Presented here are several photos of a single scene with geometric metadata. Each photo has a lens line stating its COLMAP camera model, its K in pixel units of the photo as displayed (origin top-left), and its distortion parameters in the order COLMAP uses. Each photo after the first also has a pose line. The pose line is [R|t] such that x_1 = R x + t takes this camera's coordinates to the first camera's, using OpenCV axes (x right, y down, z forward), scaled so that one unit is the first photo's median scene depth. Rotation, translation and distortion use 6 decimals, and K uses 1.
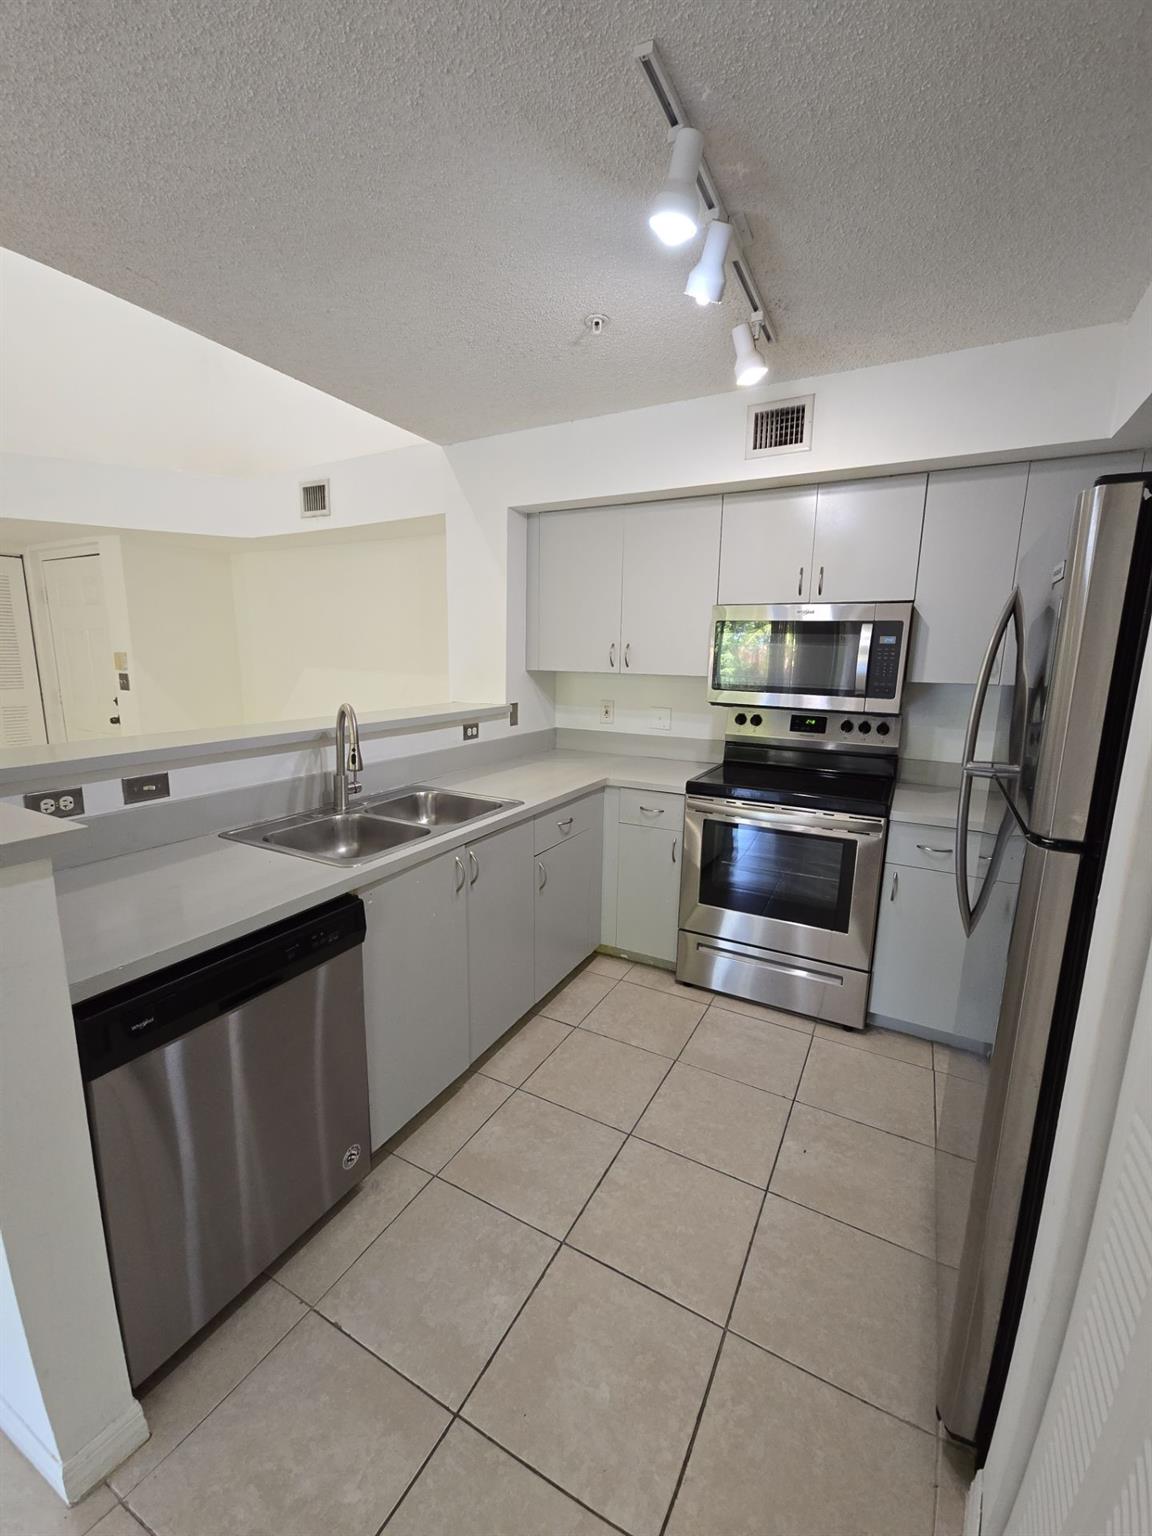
lens RADIAL K [[626.0, 0, 574.4], [0, 626.0, 768.5], [0, 0, 1]] dist [0.004236, -0.004485]
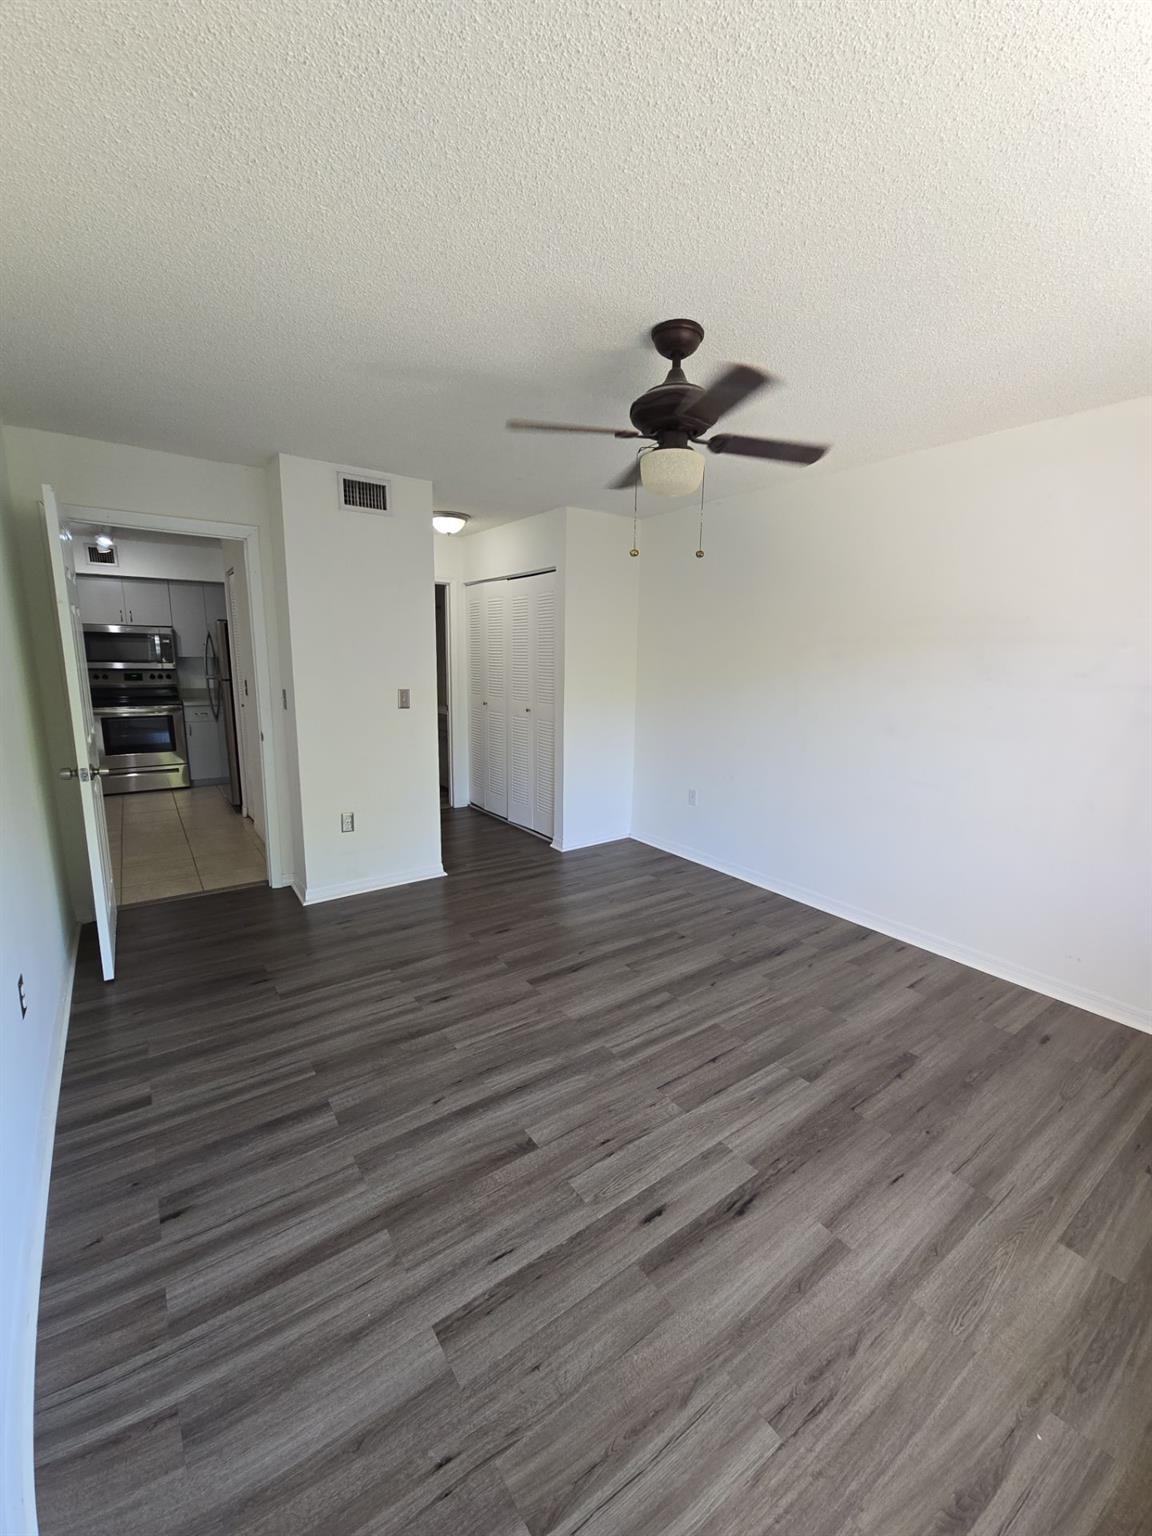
lens RADIAL K [[626.0, 0, 574.4], [0, 626.0, 768.5], [0, 0, 1]] dist [0.004236, -0.004485]
pose [[0.438594, -0.175818, 0.881319, -1.094775], [0.158551, 0.980432, 0.116686, 0.269540], [-0.884589, 0.088556, 0.457887, -1.584543]]
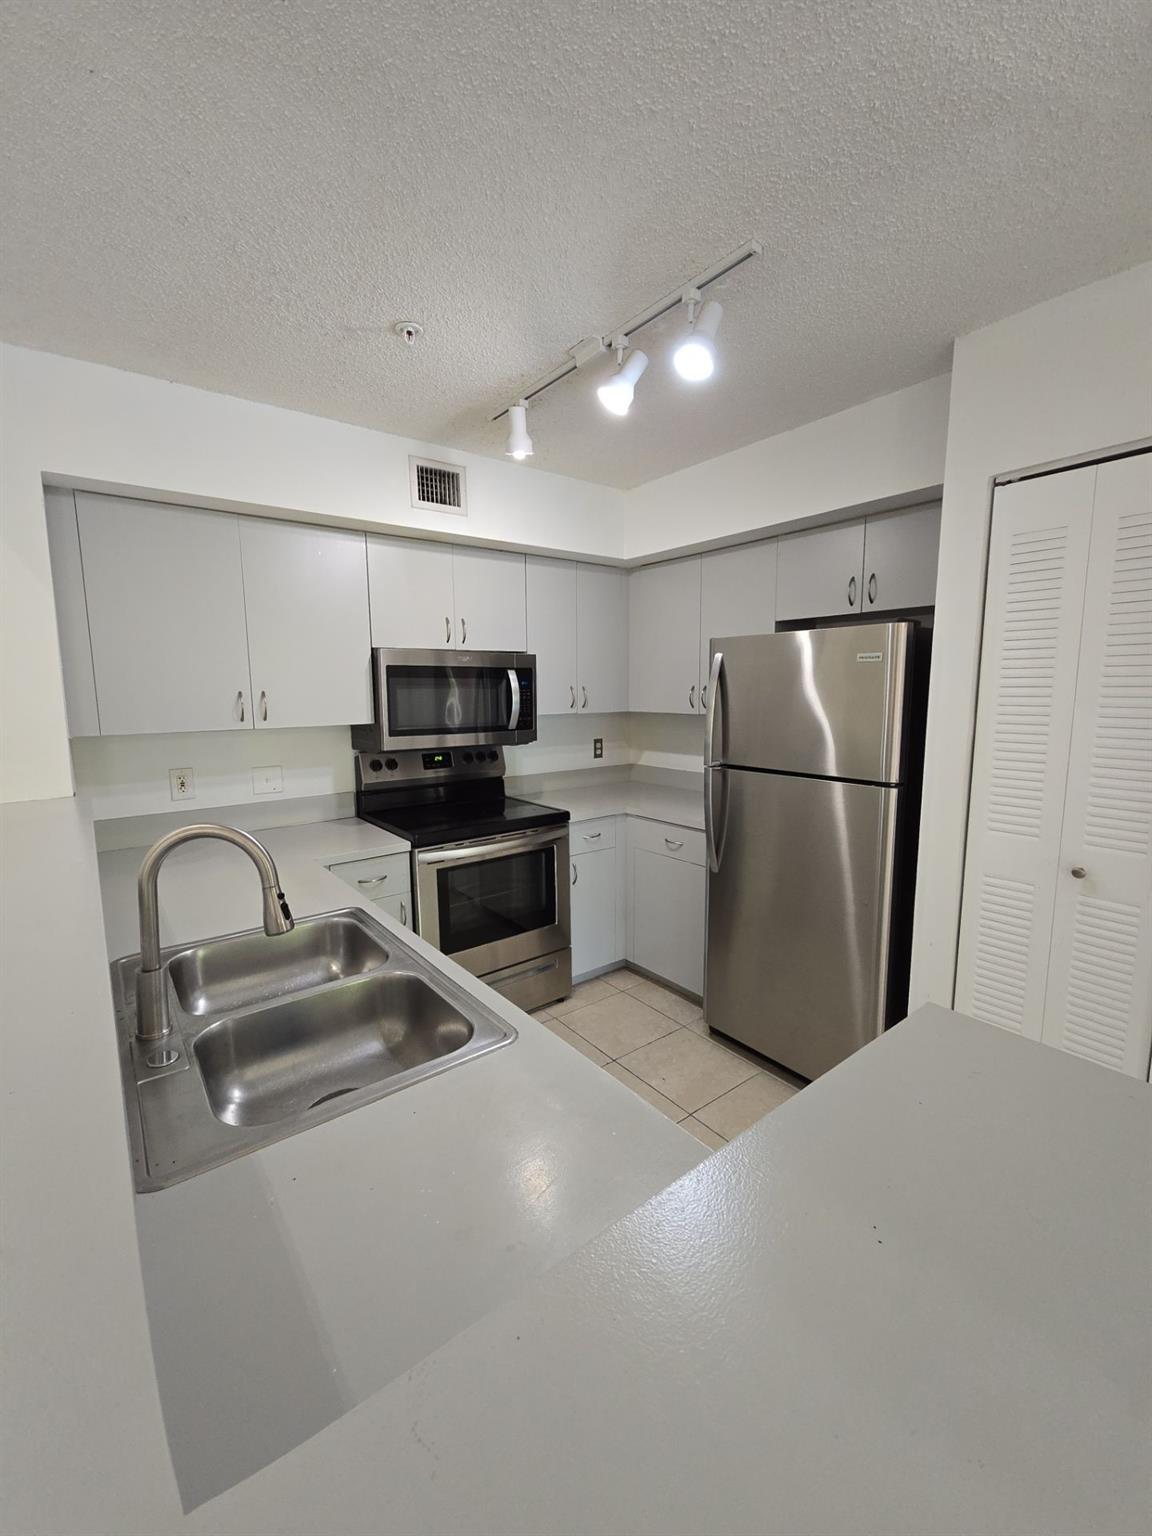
lens RADIAL K [[626.0, 0, 574.4], [0, 626.0, 768.5], [0, 0, 1]] dist [0.004236, -0.004485]
pose [[0.401258, -0.141040, 0.905041, -0.557166], [0.184985, 0.980192, 0.070737, -0.100408], [-0.897091, 0.139035, 0.419400, 0.382066]]
